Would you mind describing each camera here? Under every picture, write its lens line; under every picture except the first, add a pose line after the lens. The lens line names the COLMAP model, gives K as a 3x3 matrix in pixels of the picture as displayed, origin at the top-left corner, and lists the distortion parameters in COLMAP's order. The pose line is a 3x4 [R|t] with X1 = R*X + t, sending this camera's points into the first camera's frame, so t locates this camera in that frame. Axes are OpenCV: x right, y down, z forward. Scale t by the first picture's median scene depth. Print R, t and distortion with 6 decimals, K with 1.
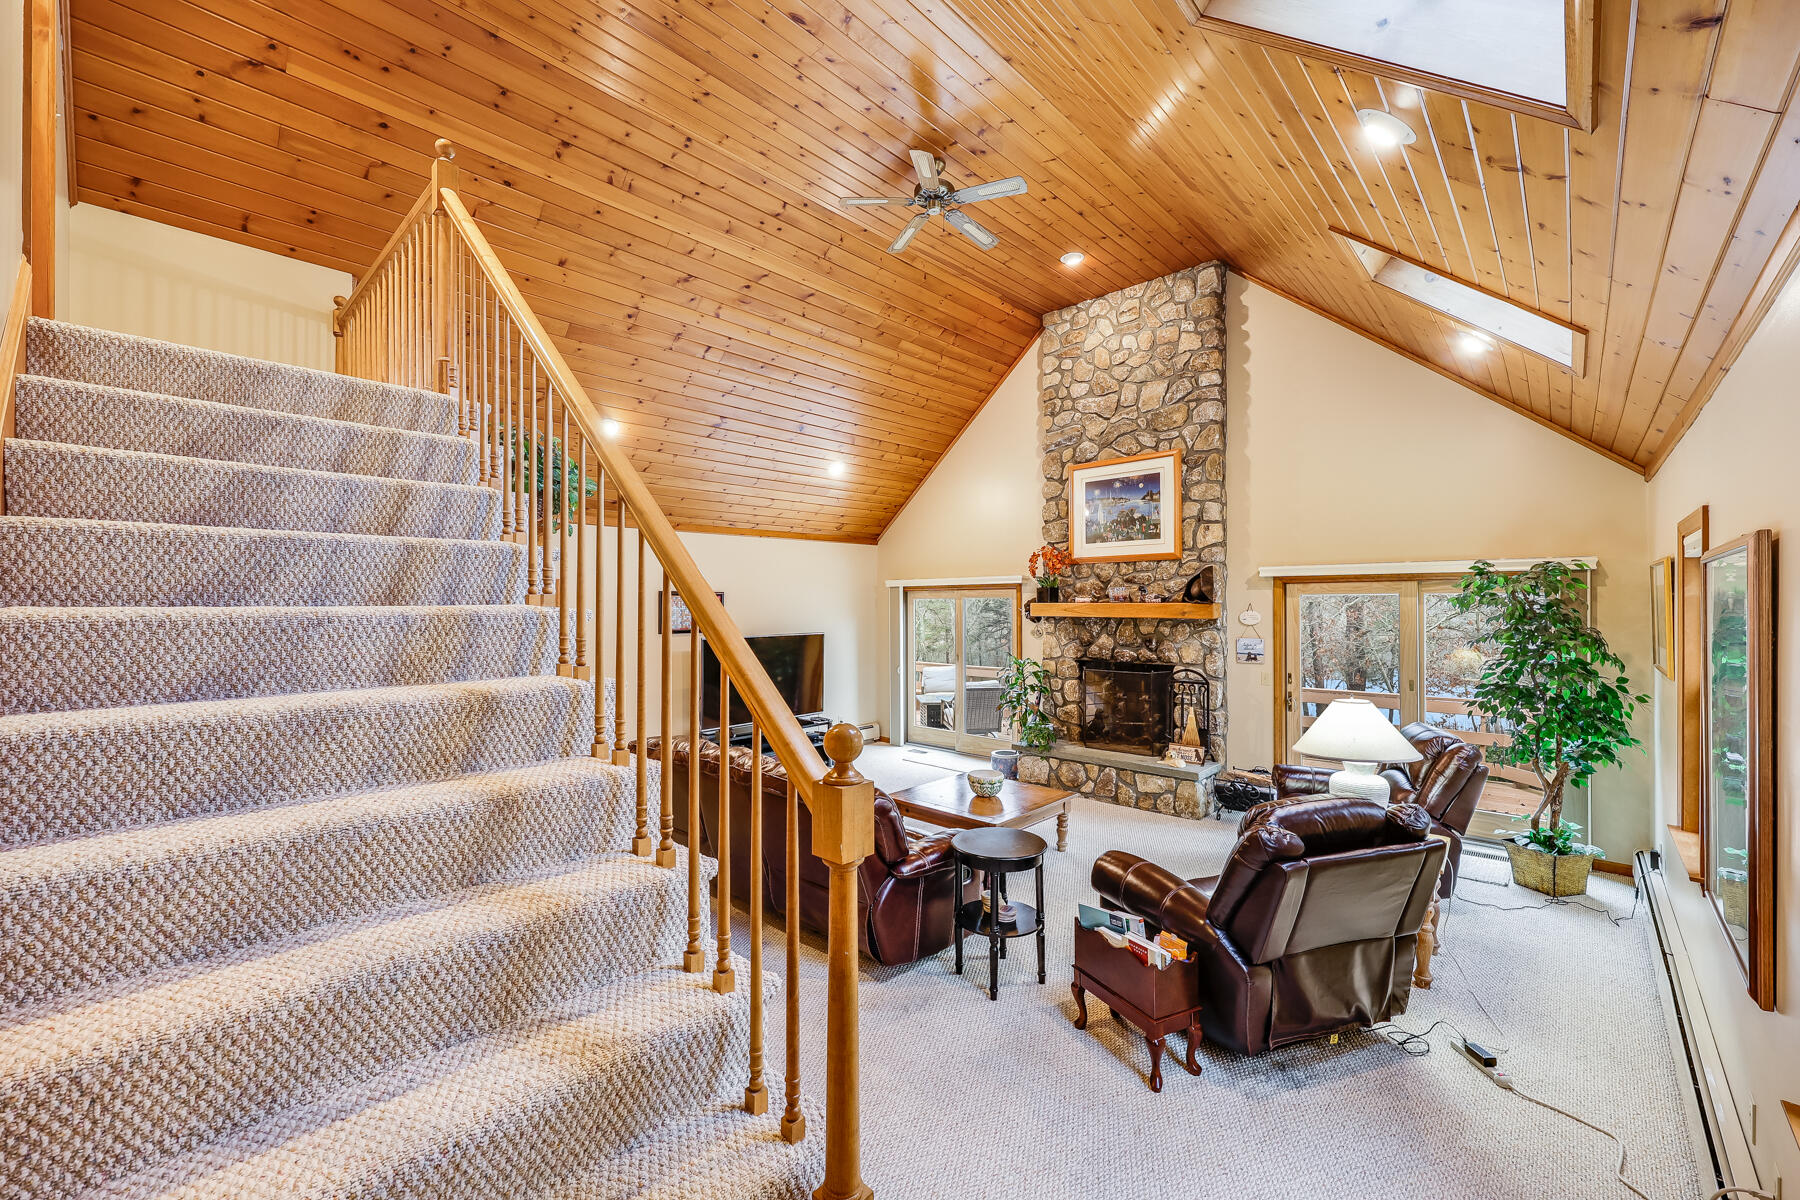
lens RADIAL K [[732.5, 0, 895.4], [0, 732.5, 600.0], [0, 0, 1]] dist [-0.001548, -0.000047]
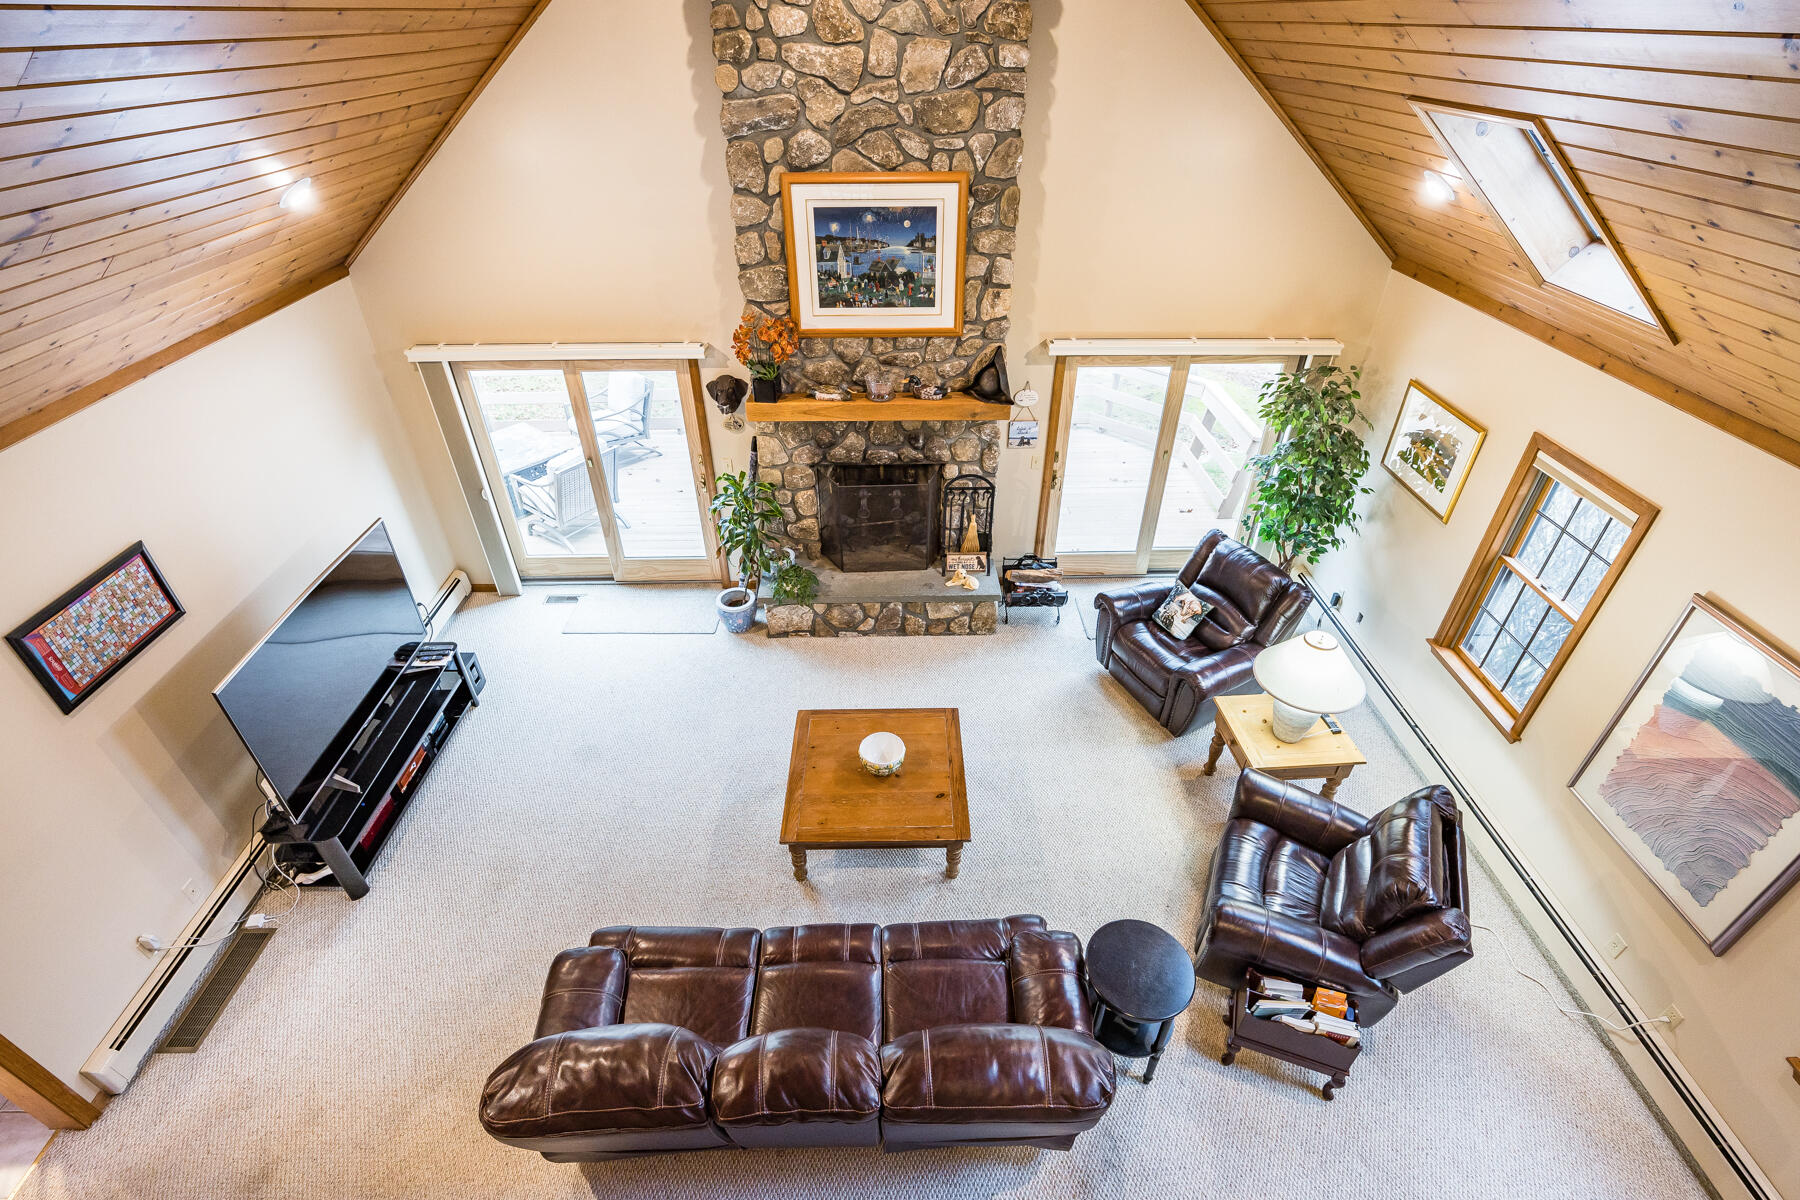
lens RADIAL K [[809.1, 0, 903.9], [0, 809.1, 596.7], [0, 0, 1]] dist [-0.016252, 0.000190]
pose [[0.711719, -0.405167, 0.573843, -0.223280], [-0.008070, 0.812130, 0.583420, -0.307716], [-0.702418, -0.419862, 0.574739, 0.437817]]
